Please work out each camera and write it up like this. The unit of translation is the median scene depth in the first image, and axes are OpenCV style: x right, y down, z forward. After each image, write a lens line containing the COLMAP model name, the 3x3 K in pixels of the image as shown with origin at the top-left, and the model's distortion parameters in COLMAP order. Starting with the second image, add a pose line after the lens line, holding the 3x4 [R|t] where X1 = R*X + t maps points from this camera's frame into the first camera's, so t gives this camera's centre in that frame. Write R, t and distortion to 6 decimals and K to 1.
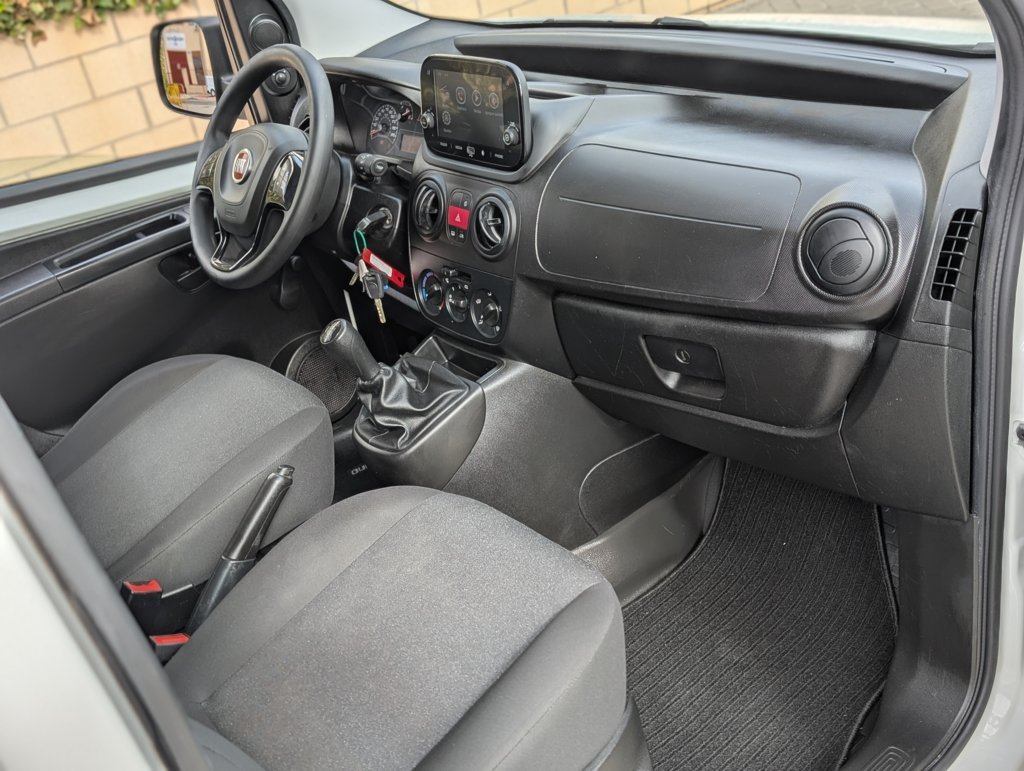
lens RADIAL K [[1089.5, 0, 507.7], [0, 1089.5, 380.1], [0, 0, 1]] dist [0.124233, -0.342869]
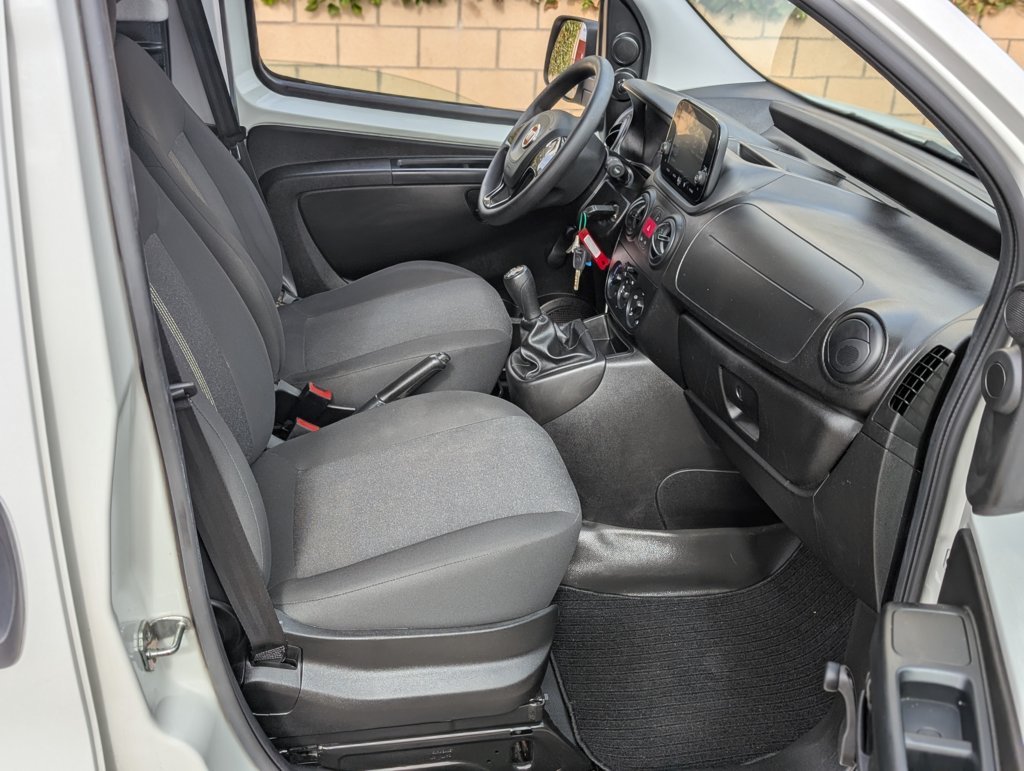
lens RADIAL K [[1089.5, 0, 507.7], [0, 1089.5, 380.1], [0, 0, 1]] dist [0.124233, -0.342869]
pose [[0.846376, 0.406104, -0.344567, 0.309532], [-0.413314, 0.908868, 0.055942, 0.002967], [0.335884, 0.095066, 0.937093, -0.183802]]
